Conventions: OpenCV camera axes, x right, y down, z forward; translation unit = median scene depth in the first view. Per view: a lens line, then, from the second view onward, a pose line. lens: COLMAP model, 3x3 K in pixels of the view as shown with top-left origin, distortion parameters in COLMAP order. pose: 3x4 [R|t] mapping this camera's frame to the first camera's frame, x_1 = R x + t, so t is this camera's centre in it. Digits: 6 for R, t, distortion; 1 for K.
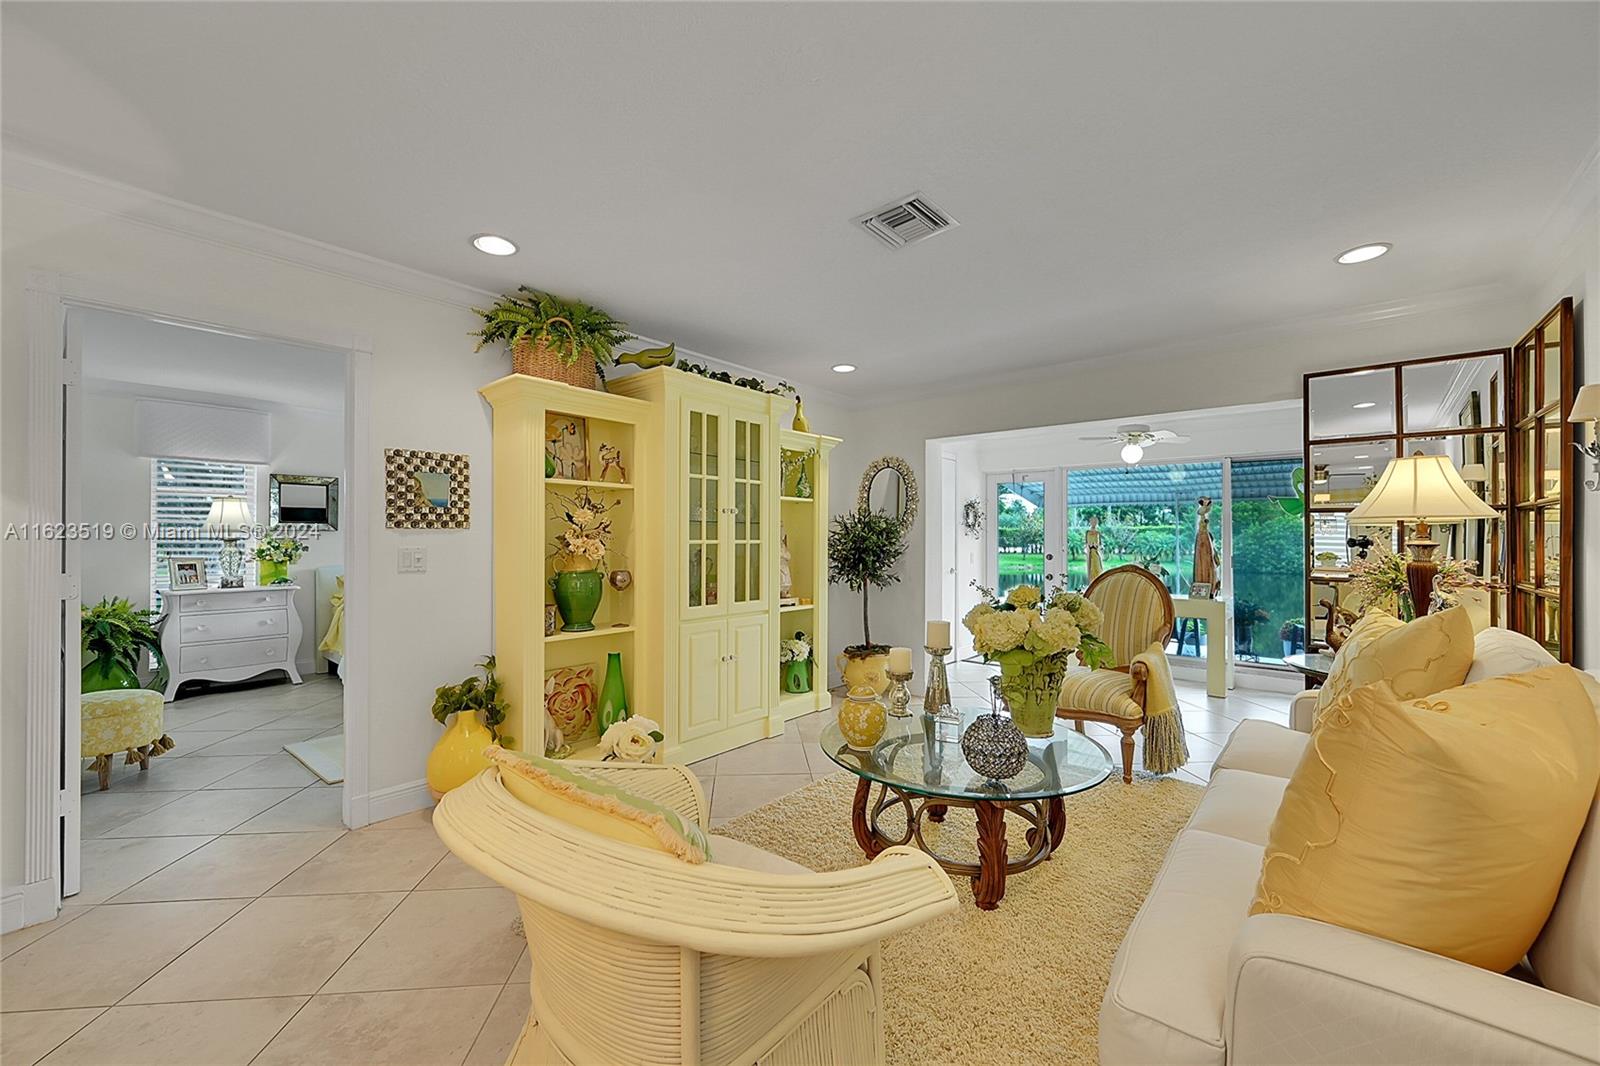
lens RADIAL K [[630.3, 0, 796.9], [0, 630.3, 533.6], [0, 0, 1]] dist [-0.001056, 0.000075]
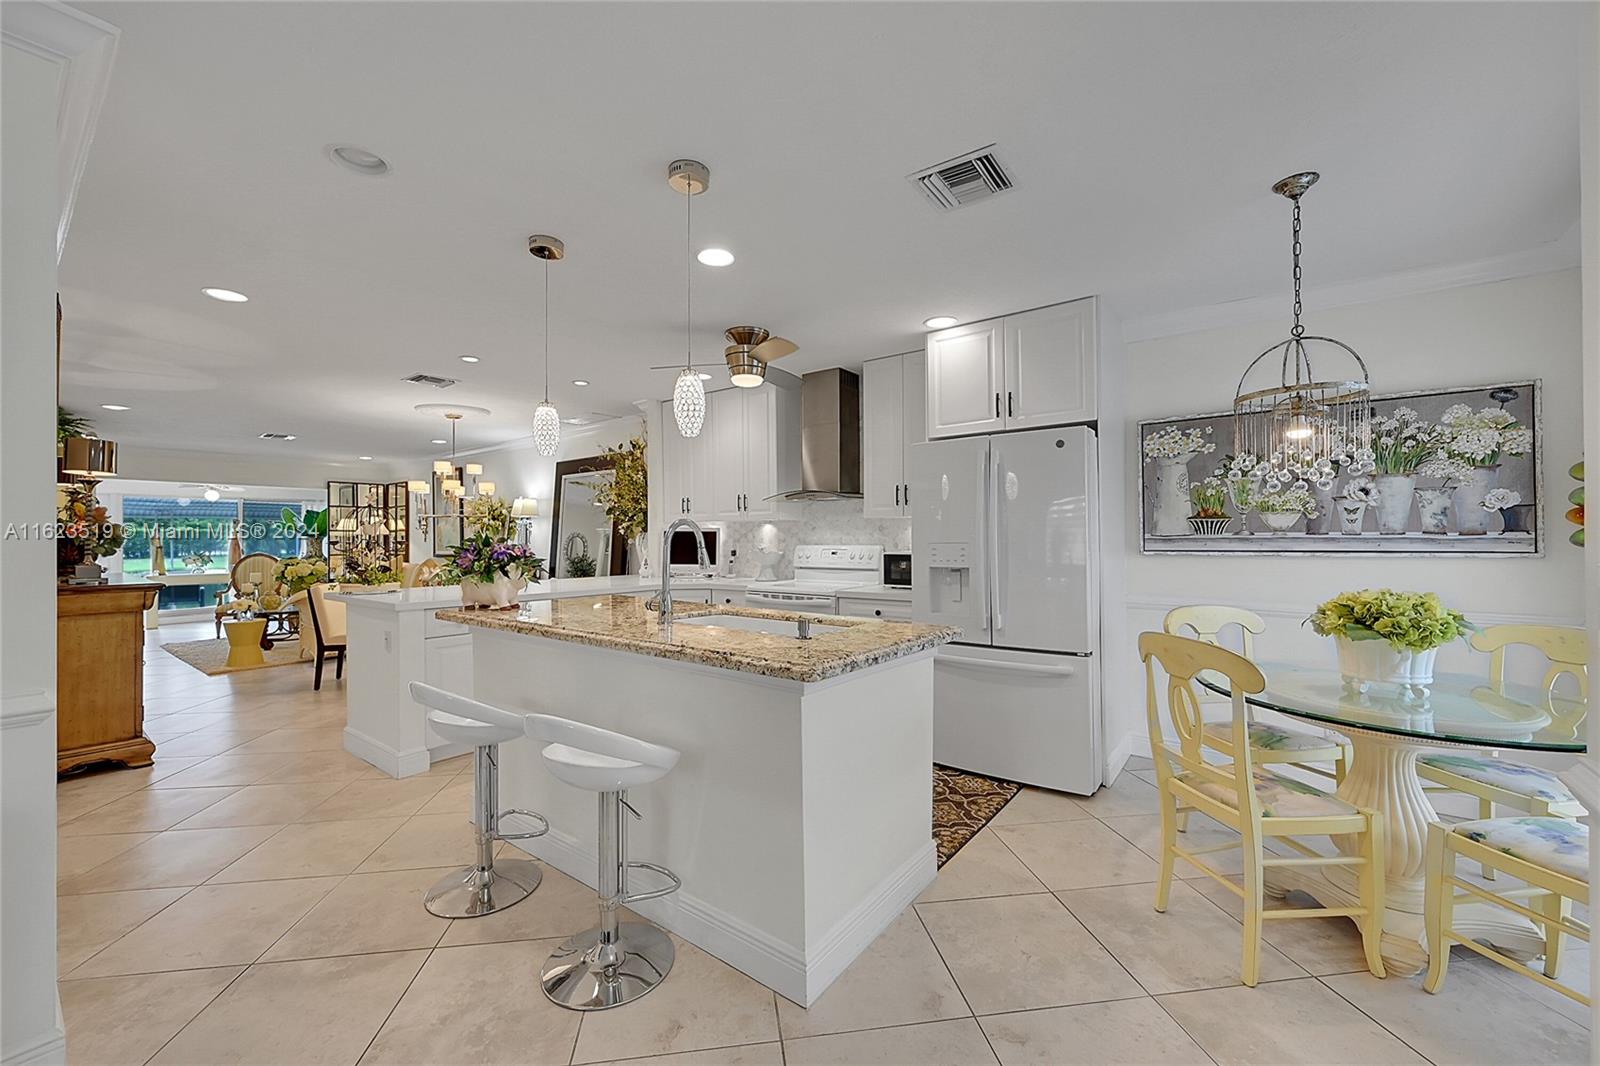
lens RADIAL K [[630.3, 0, 796.9], [0, 630.3, 533.6], [0, 0, 1]] dist [-0.001056, 0.000075]
pose [[-0.045568, 0.006056, 0.998943, -1.437066], [0.000251, 0.999982, -0.006051, -0.003924], [-0.998961, -0.000025, -0.045568, -0.650905]]
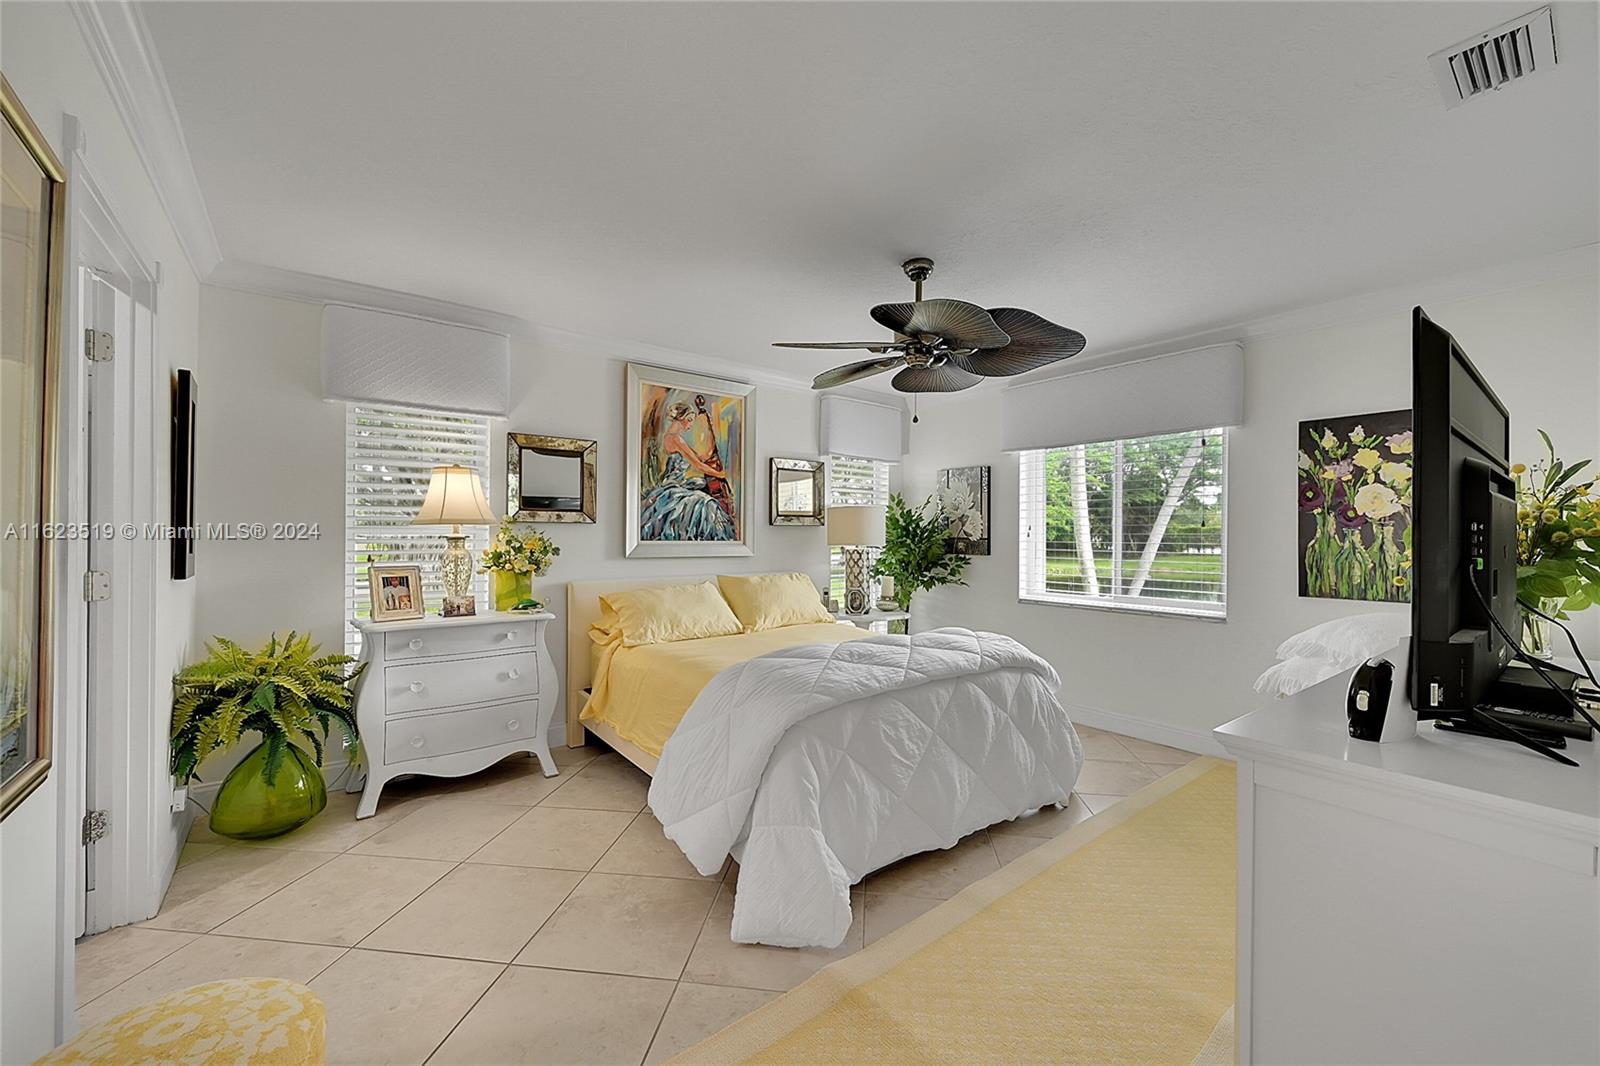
lens RADIAL K [[630.3, 0, 796.9], [0, 630.3, 533.6], [0, 0, 1]] dist [-0.001056, 0.000075]
pose [[0.978260, 0.004981, -0.207323, -0.482227], [-0.004215, 0.999983, 0.004138, 0.003010], [0.207340, -0.003174, 0.978264, 0.504858]]
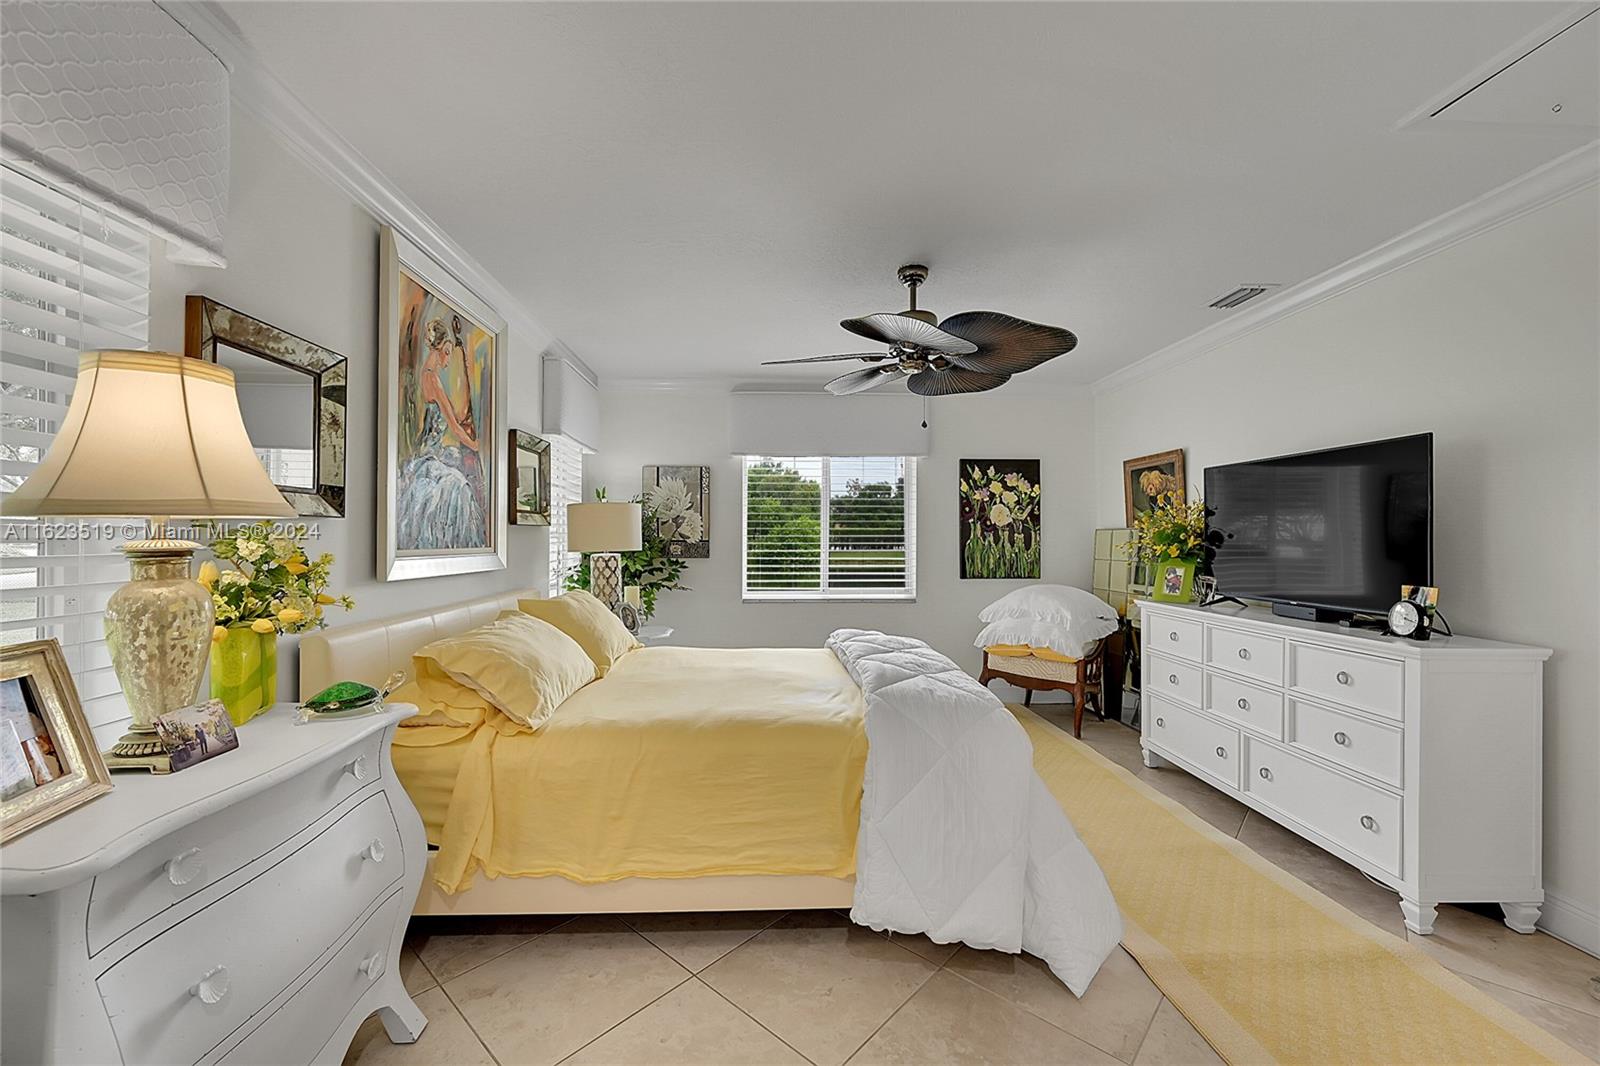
lens RADIAL K [[630.3, 0, 796.9], [0, 630.3, 533.6], [0, 0, 1]] dist [-0.001056, 0.000075]
pose [[0.733634, 0.005648, 0.679521, -0.951408], [-0.006219, 0.999979, -0.001598, 0.003289], [-0.679516, -0.003054, 0.733654, 0.730514]]
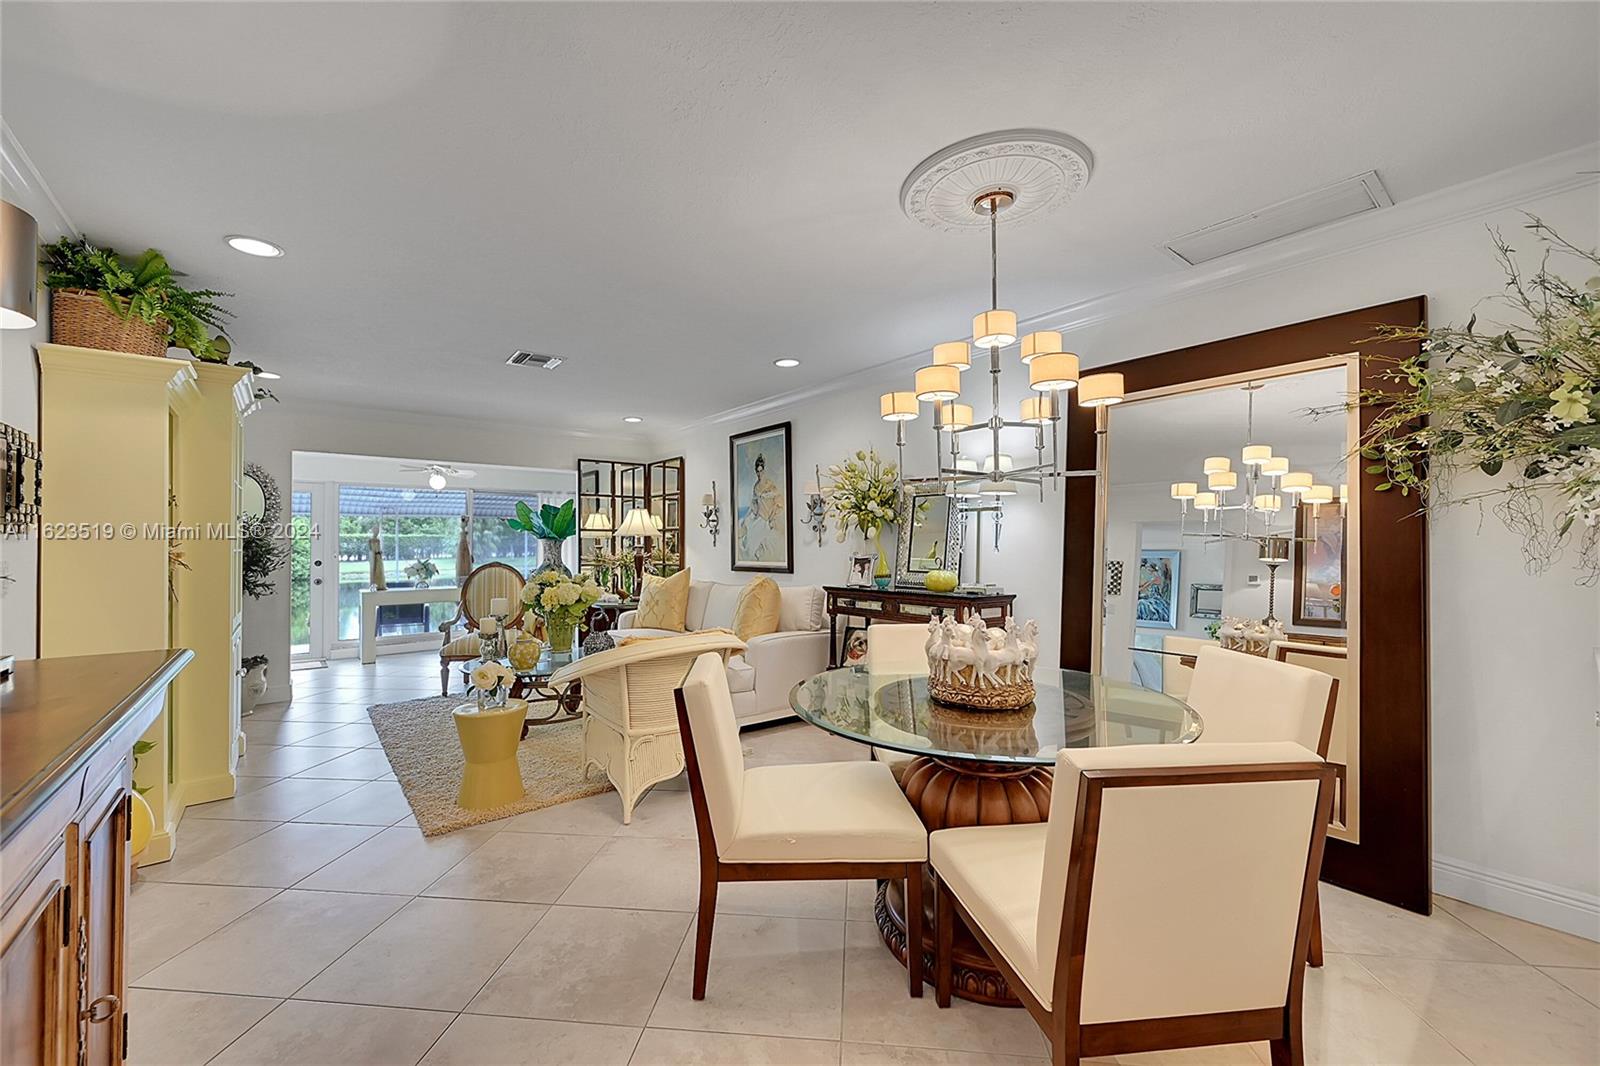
lens RADIAL K [[630.3, 0, 796.9], [0, 630.3, 533.6], [0, 0, 1]] dist [-0.001056, 0.000075]
pose [[0.186097, 0.012842, 0.982447, -0.670802], [-0.000664, 0.999916, -0.012945, -0.000011], [-0.982531, 0.001757, 0.186090, -0.006116]]
